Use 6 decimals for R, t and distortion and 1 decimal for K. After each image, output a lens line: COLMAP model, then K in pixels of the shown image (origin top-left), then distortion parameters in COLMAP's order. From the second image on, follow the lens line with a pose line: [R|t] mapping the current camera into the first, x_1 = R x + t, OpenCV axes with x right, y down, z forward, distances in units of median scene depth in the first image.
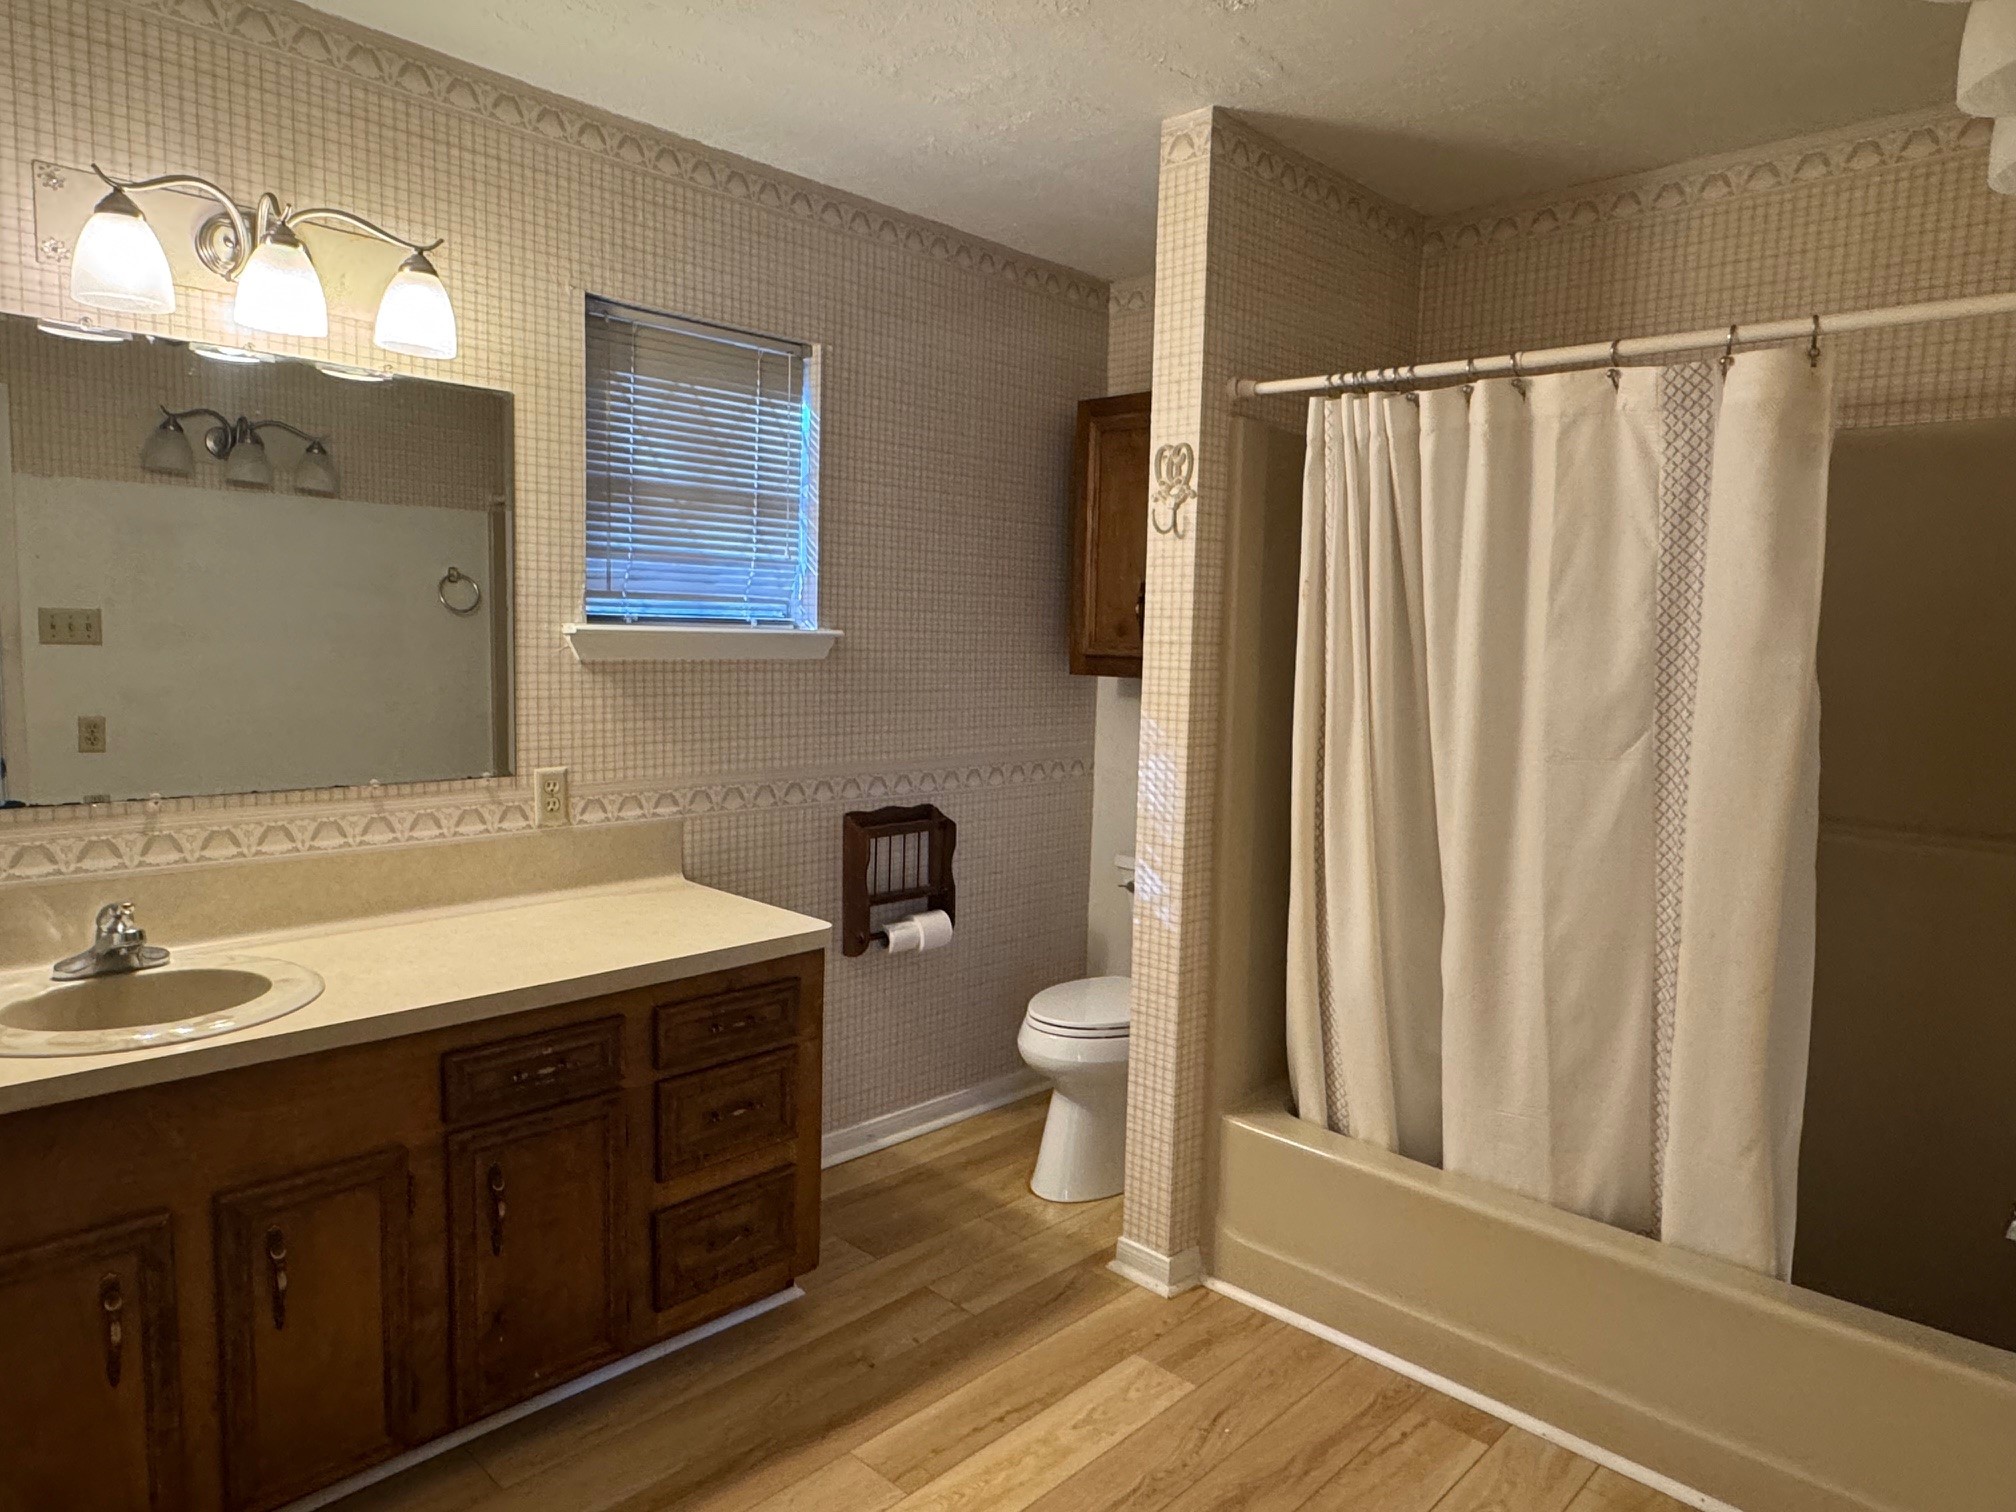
lens RADIAL K [[1267.7, 0, 1008.0], [0, 1267.7, 756.0], [0, 0, 1]] dist [-0.005702, 0.003160]
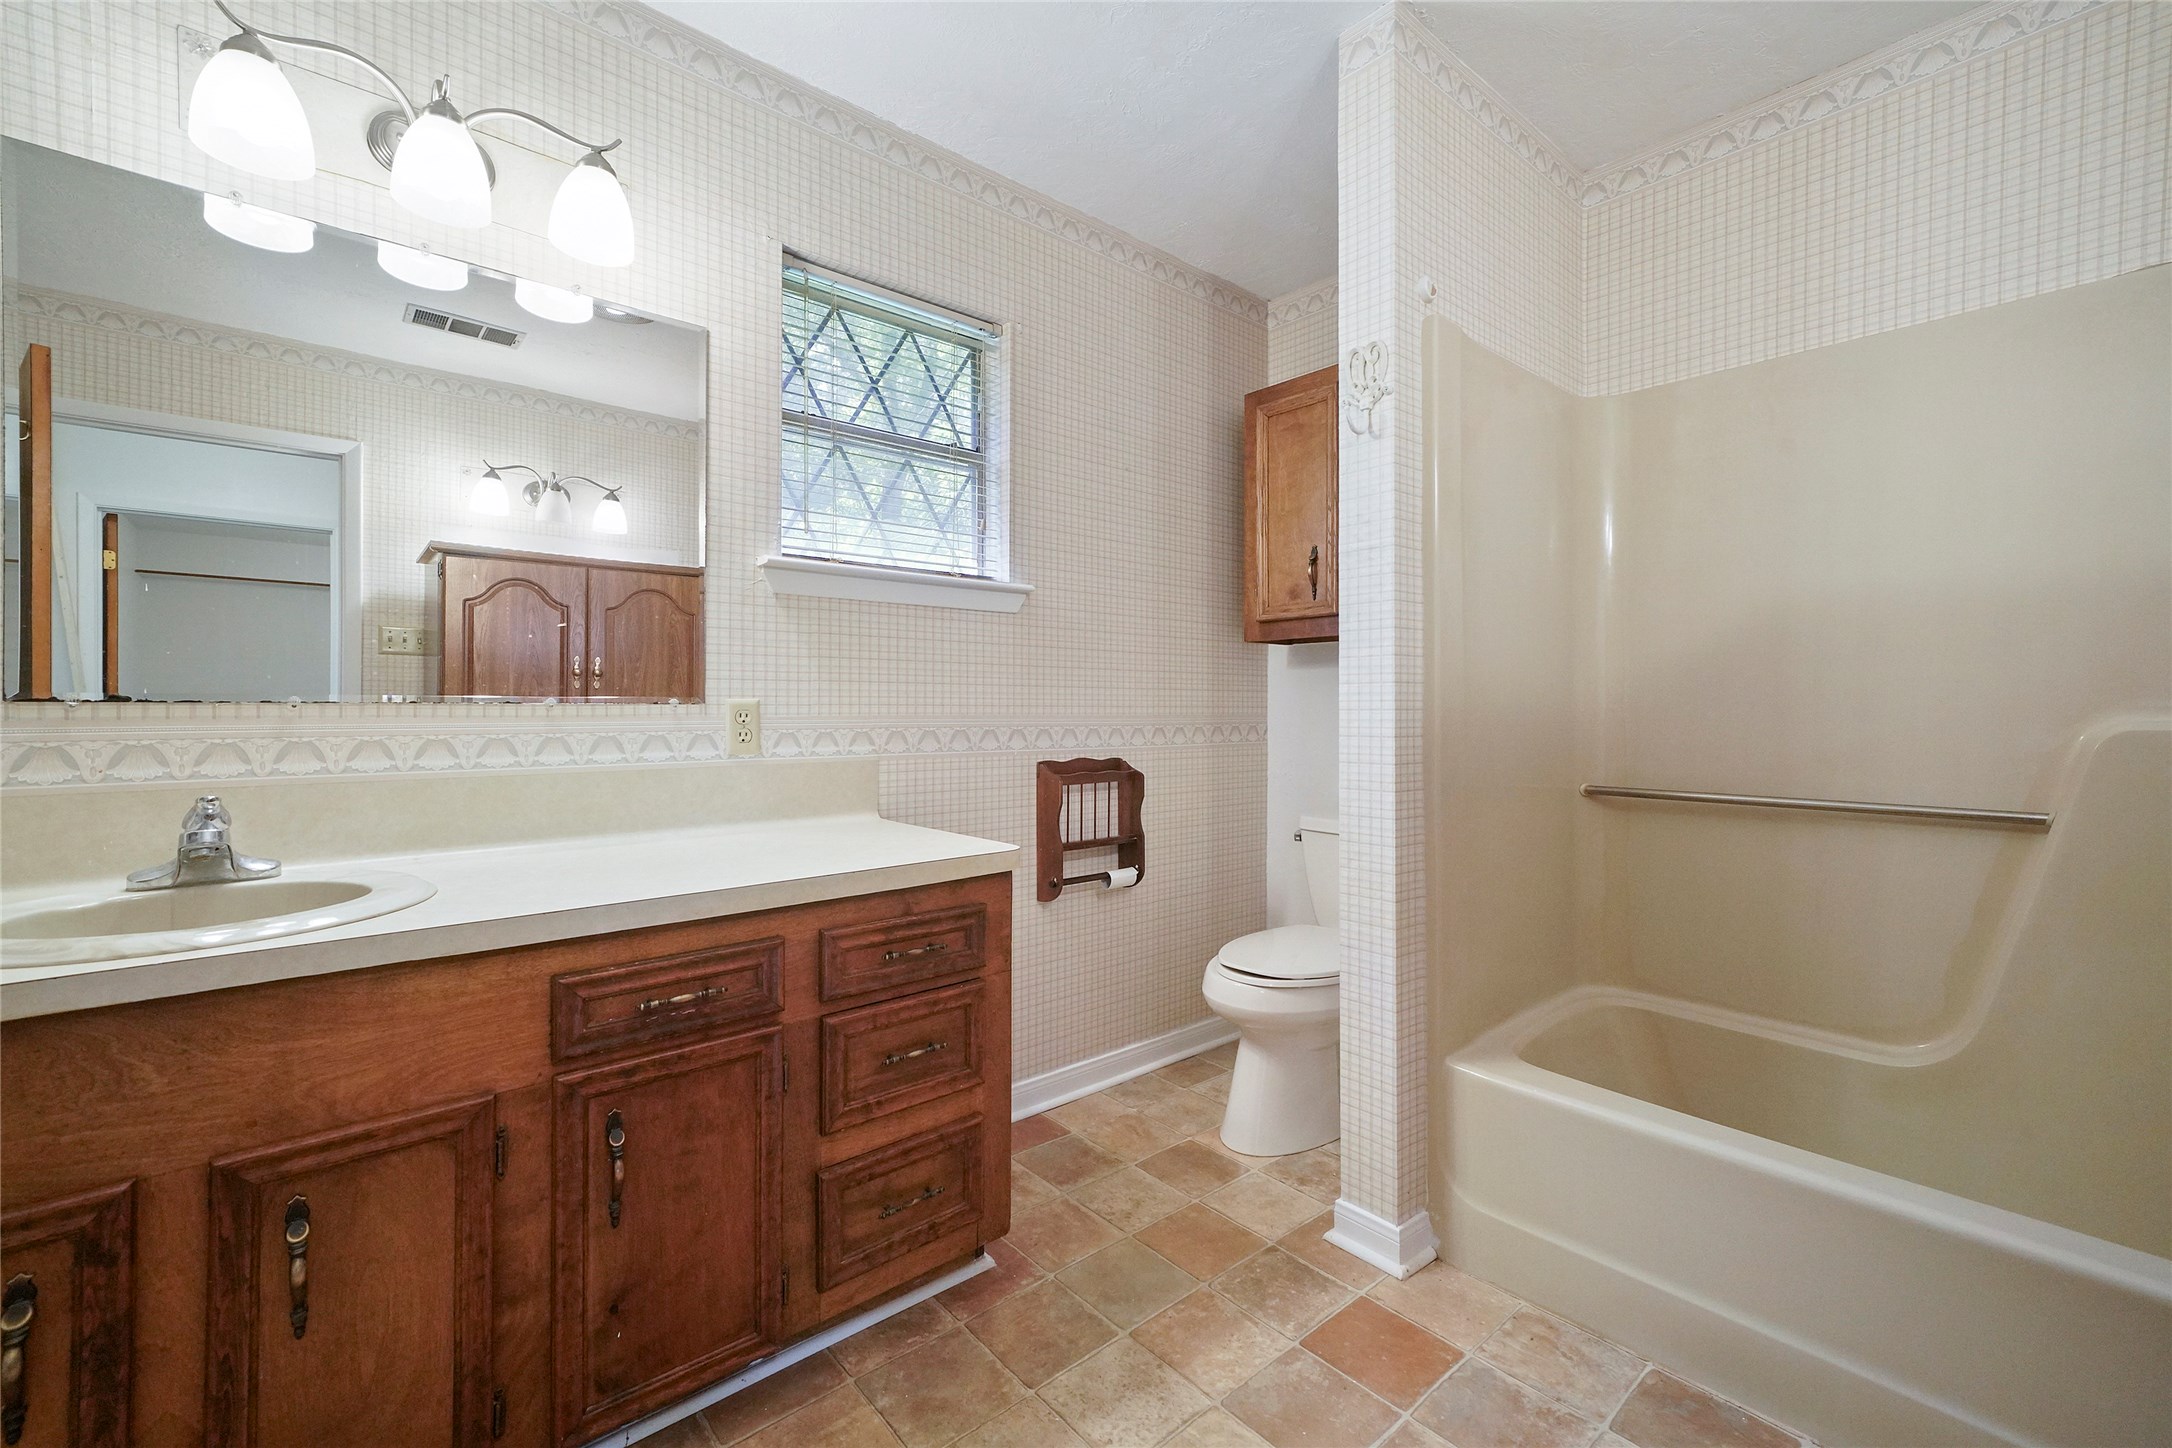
lens RADIAL K [[928.6, 0, 1090.9], [0, 928.6, 698.8], [0, 0, 1]] dist [0.004484, 0.004053]
pose [[0.996348, -0.025871, -0.081375, -0.027042], [0.017285, 0.994375, -0.104500, 0.092357], [0.083620, 0.102712, 0.991190, 0.298485]]
